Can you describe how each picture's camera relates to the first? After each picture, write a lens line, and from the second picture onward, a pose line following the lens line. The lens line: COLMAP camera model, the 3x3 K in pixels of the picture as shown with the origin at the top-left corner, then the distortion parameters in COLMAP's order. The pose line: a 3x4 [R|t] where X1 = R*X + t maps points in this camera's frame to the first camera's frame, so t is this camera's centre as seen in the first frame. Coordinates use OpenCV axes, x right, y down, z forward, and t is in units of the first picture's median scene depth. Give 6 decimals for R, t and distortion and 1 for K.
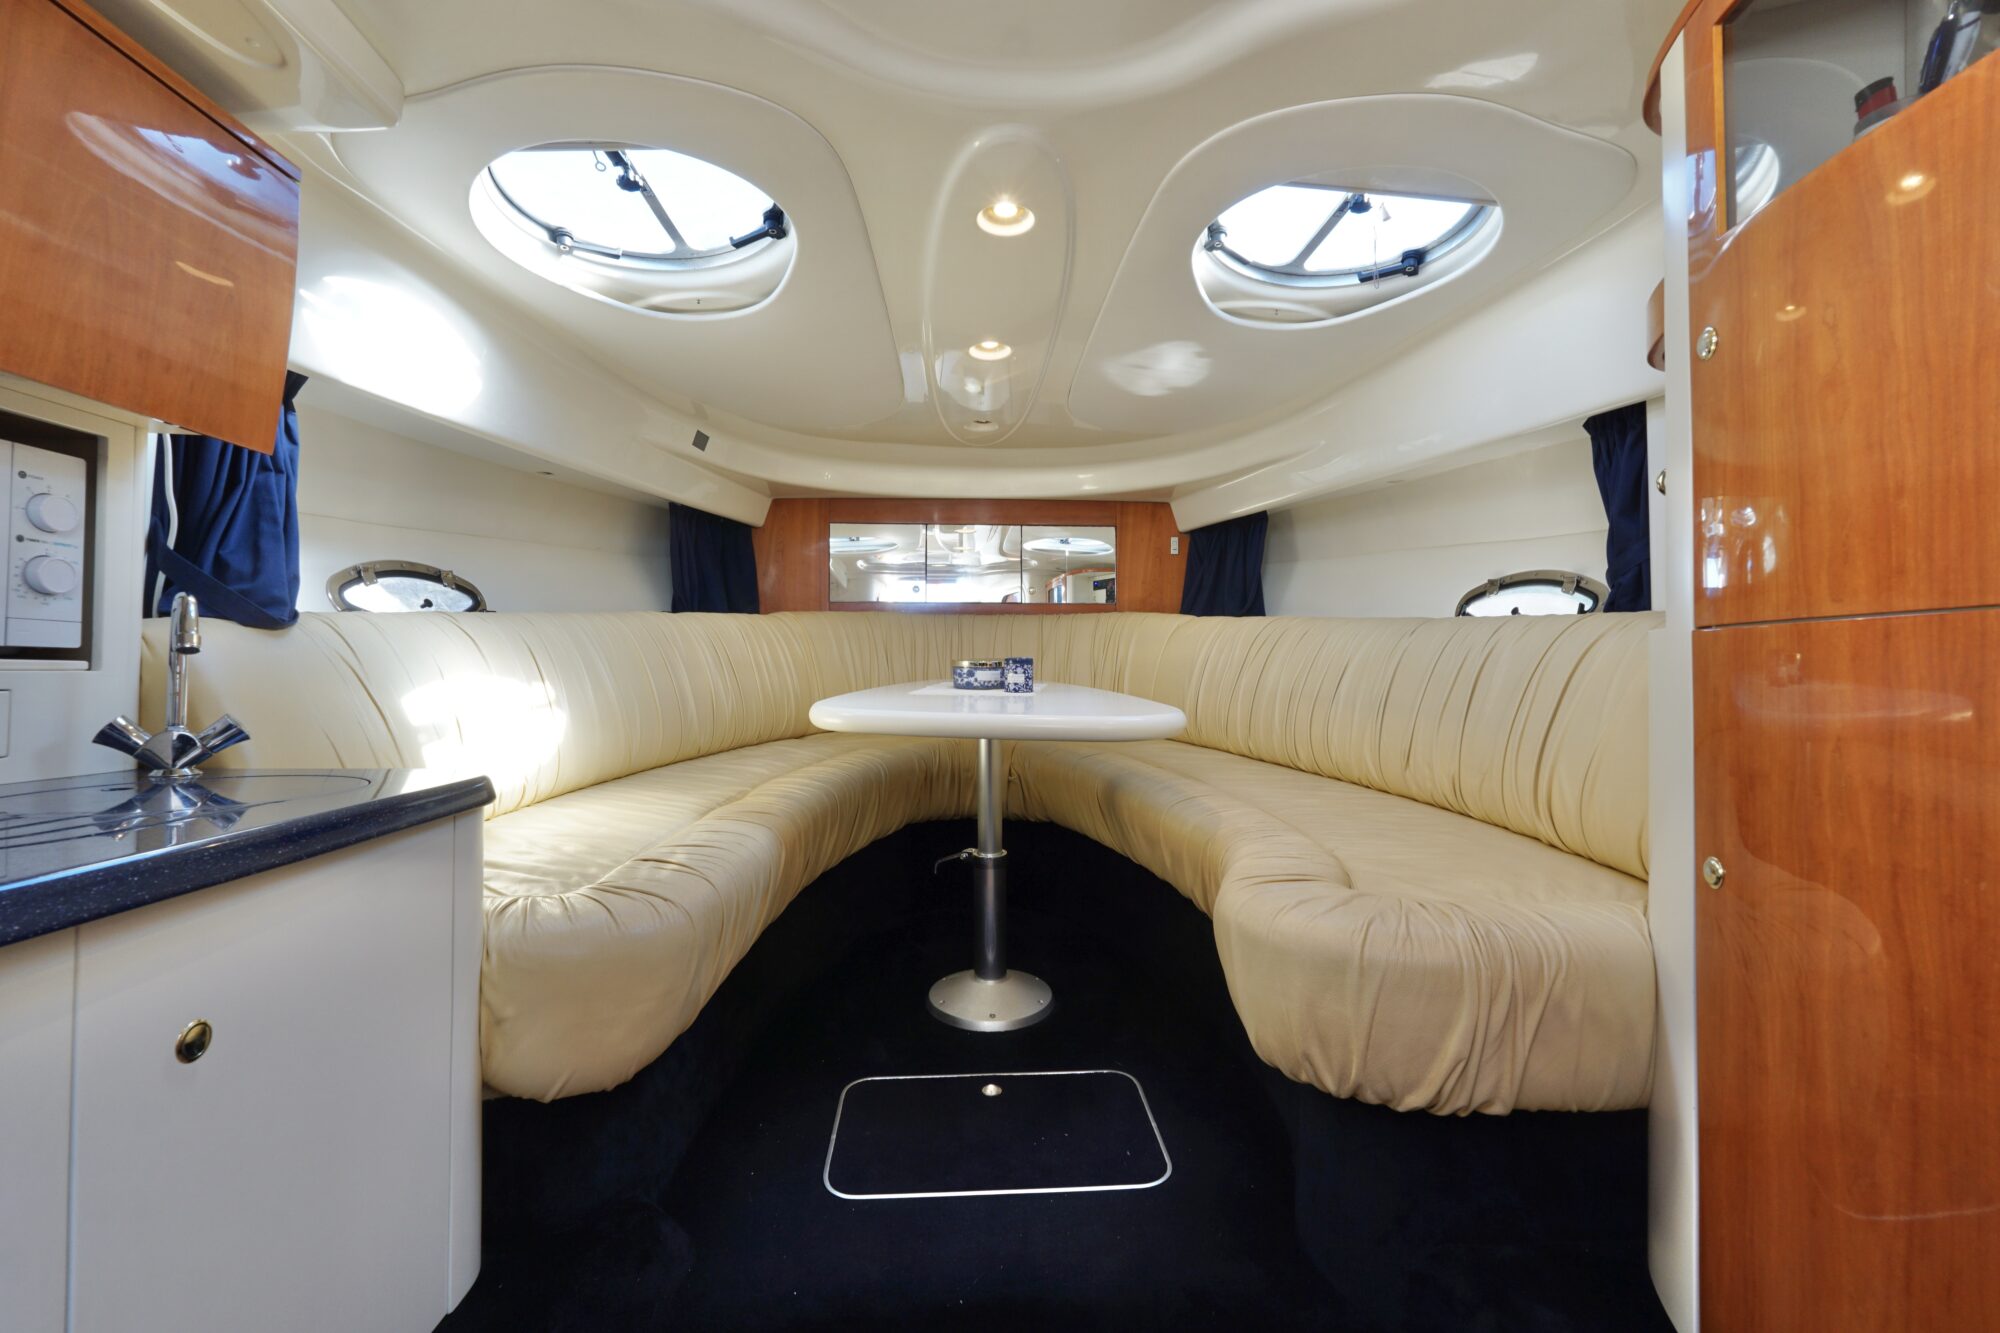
lens RADIAL K [[870.6, 0, 1000.1], [0, 870.6, 657.9], [0, 0, 1]] dist [-0.003696, -0.000363]
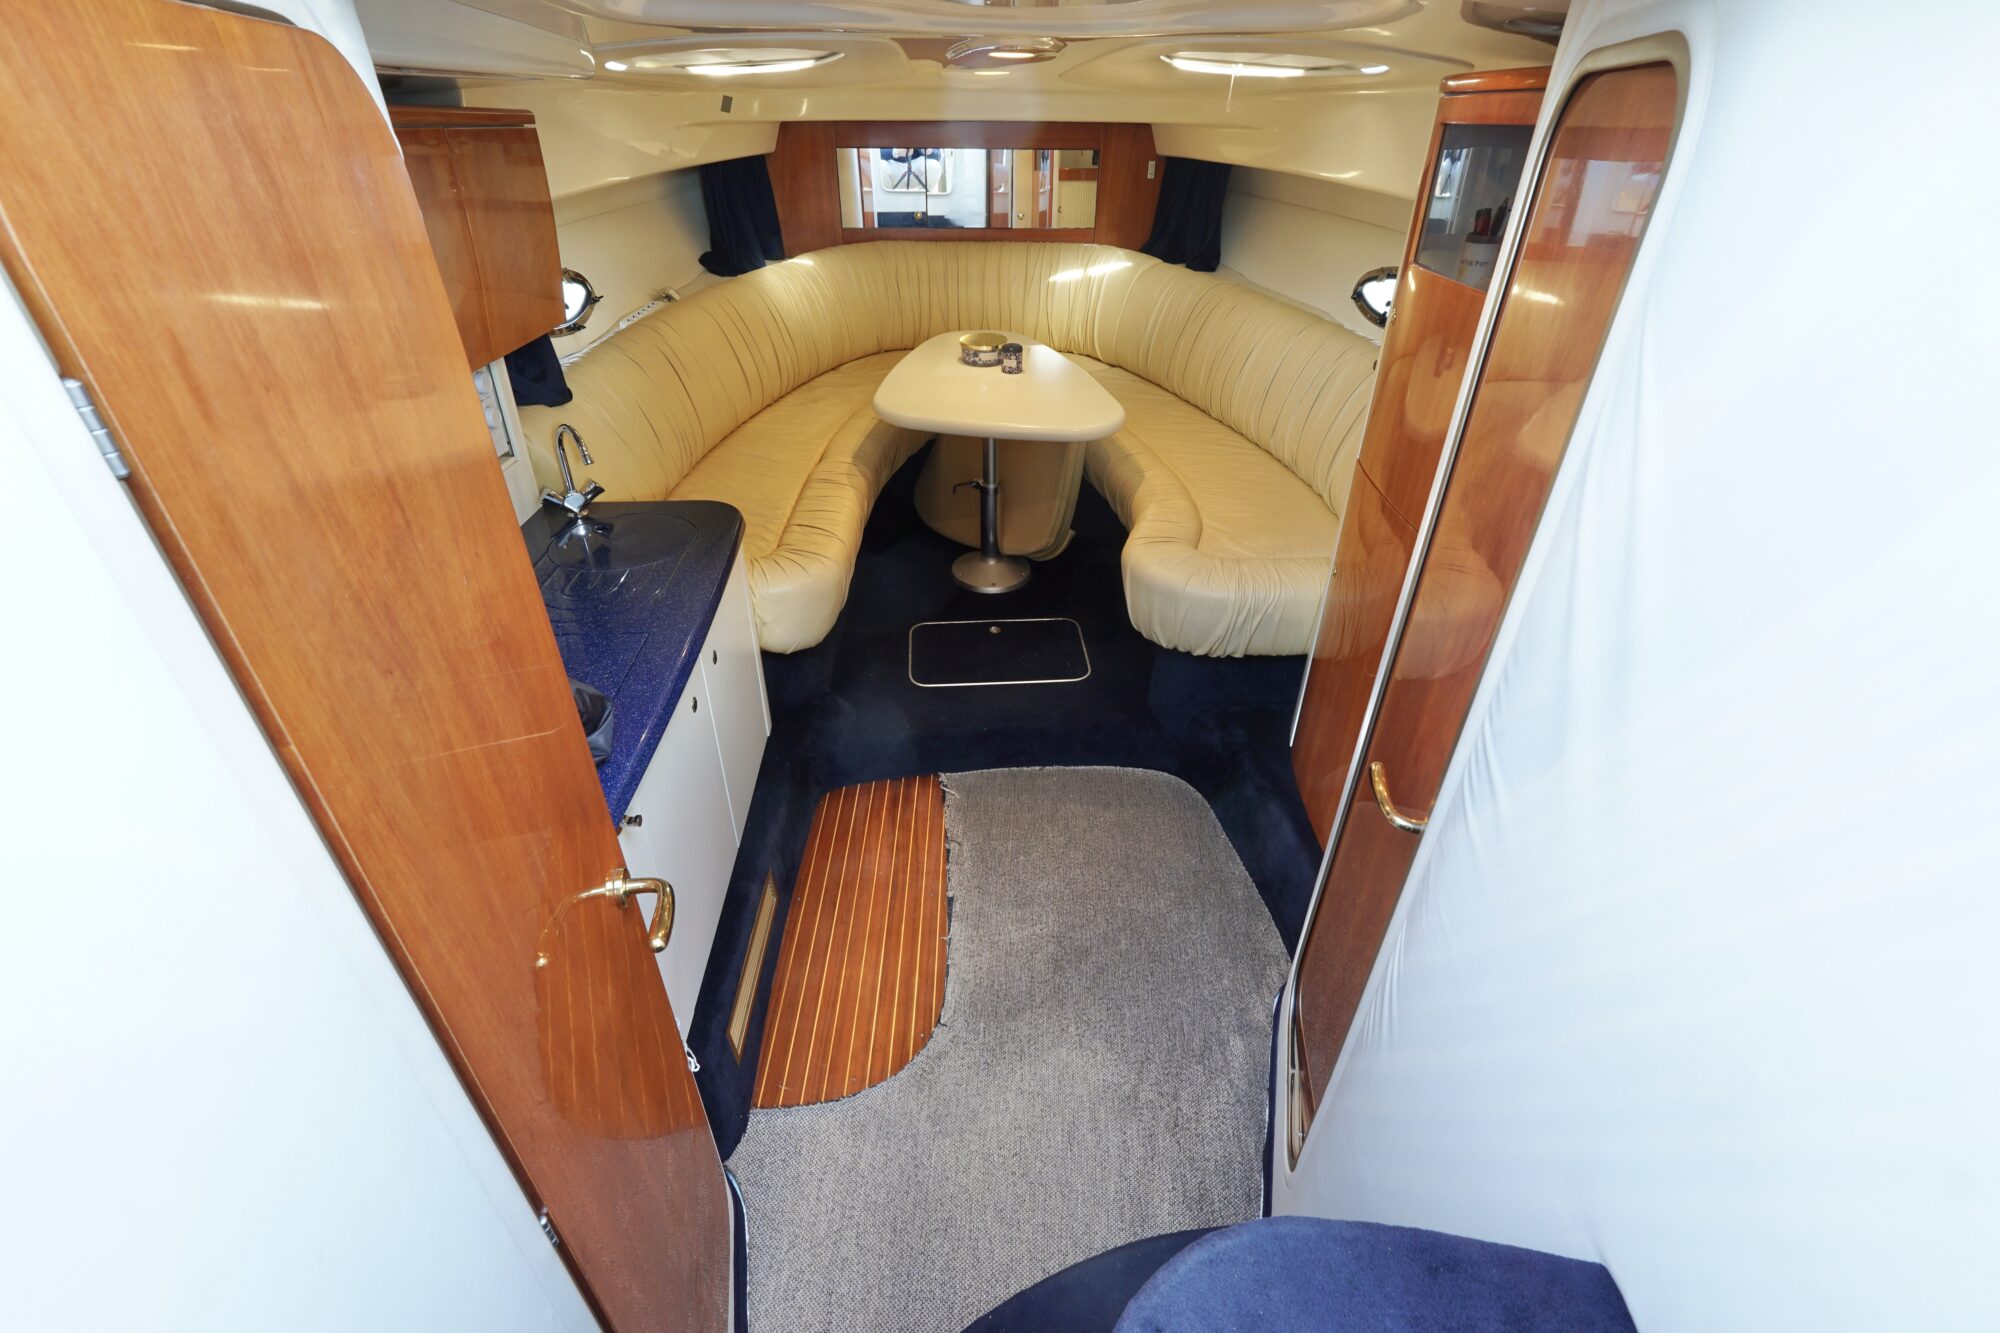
lens RADIAL K [[861.6, 0, 996.6], [0, 861.6, 663.1], [0, 0, 1]] dist [-0.003605, 0.000071]
pose [[0.999821, -0.006318, 0.017821, -0.029240], [-0.004351, 0.840348, 0.542029, -0.306753], [-0.018400, -0.542010, 0.840171, -0.391565]]
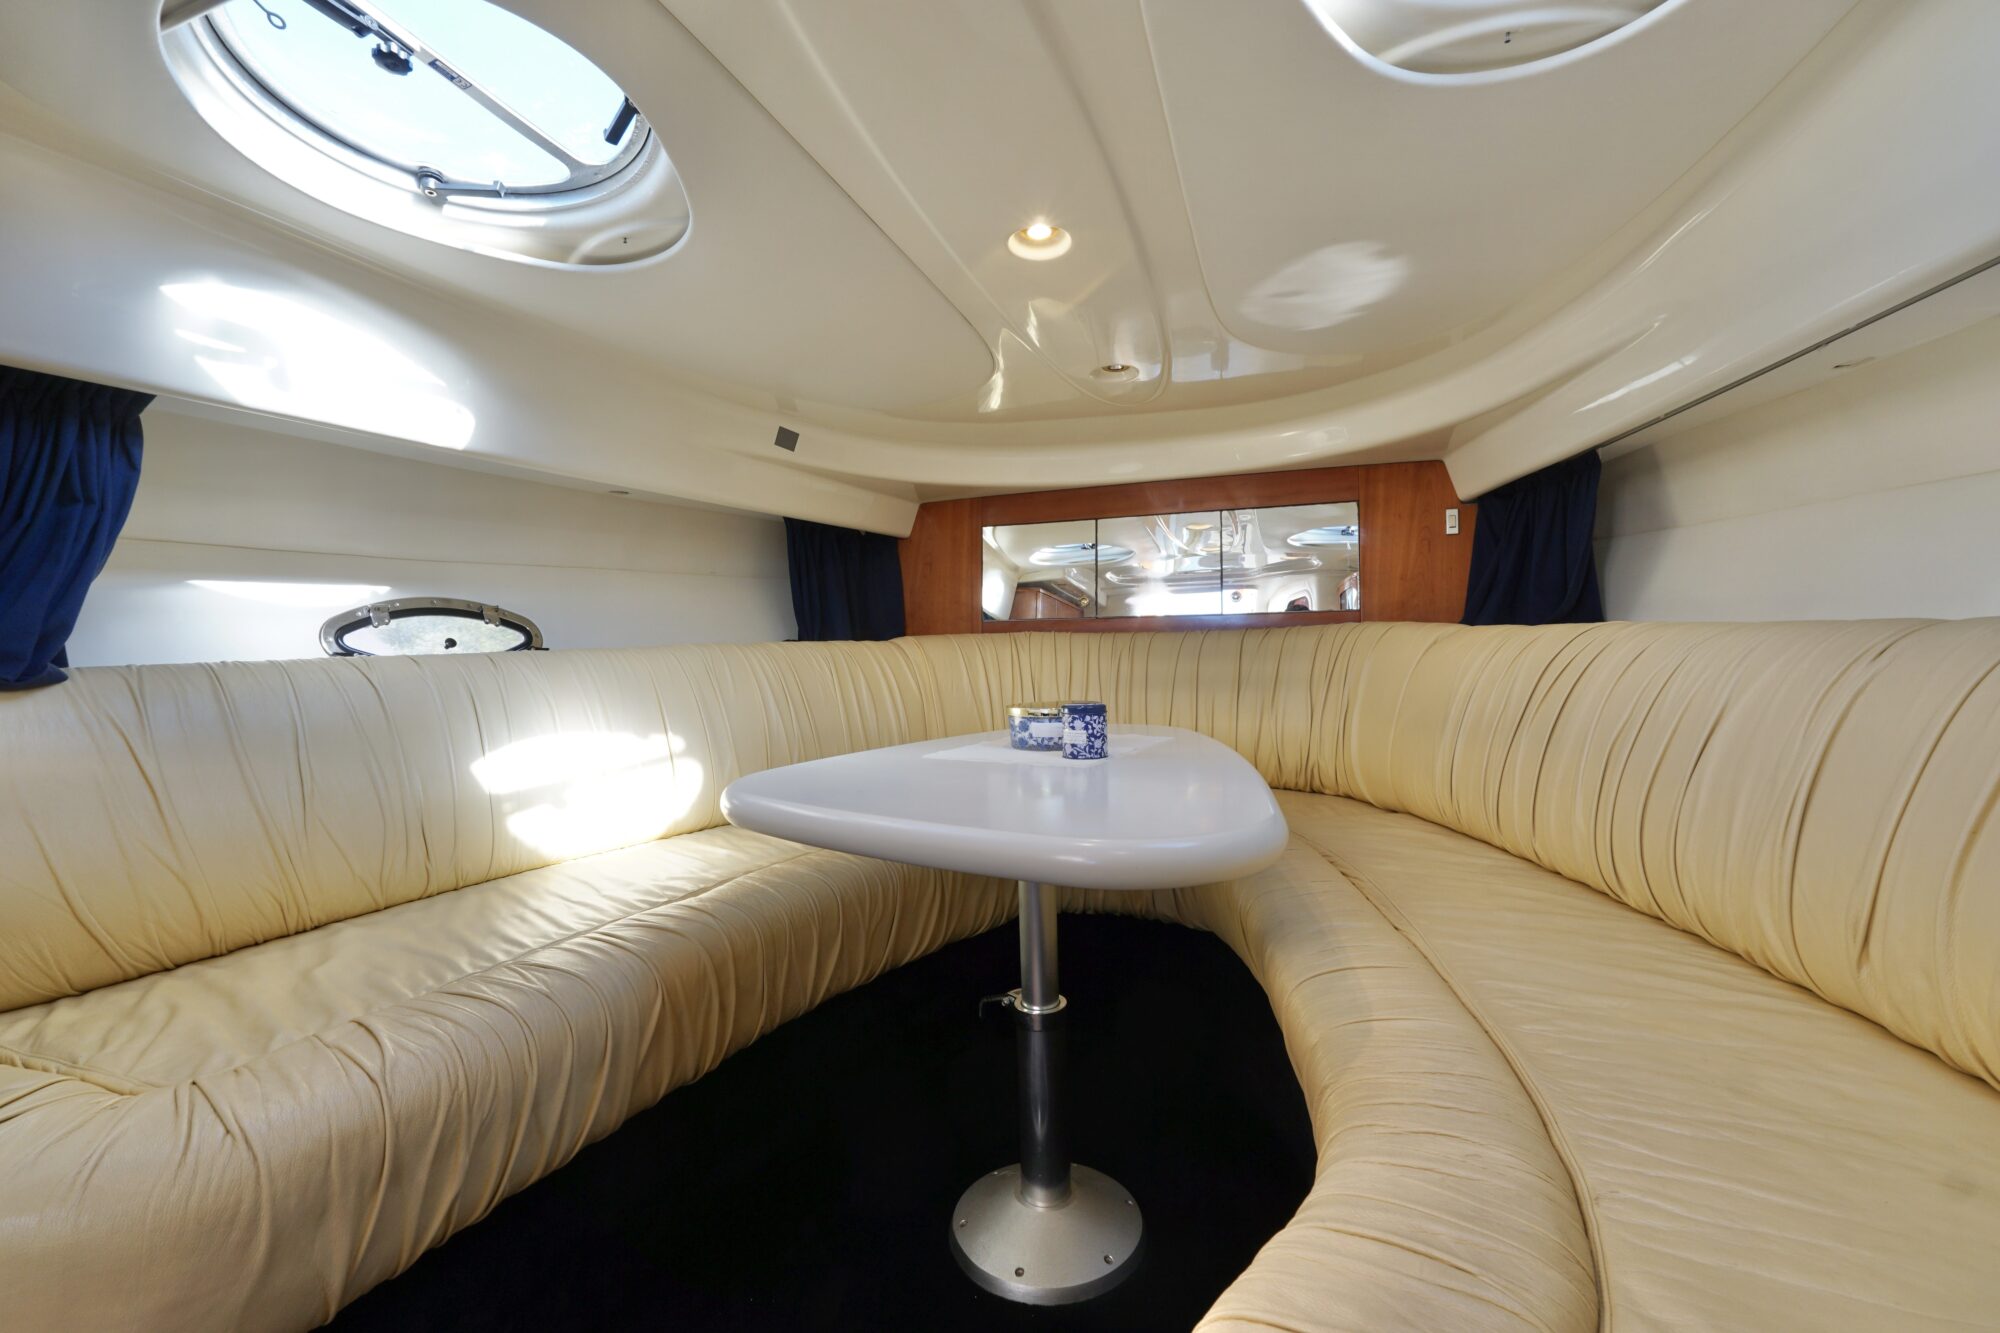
lens RADIAL K [[861.6, 0, 996.6], [0, 861.6, 663.1], [0, 0, 1]] dist [-0.003605, 0.000071]
pose [[0.922045, -0.016192, -0.386744, 0.205973], [0.013236, 0.999859, -0.010305, -0.024434], [0.386856, 0.004382, 0.922130, 0.376703]]
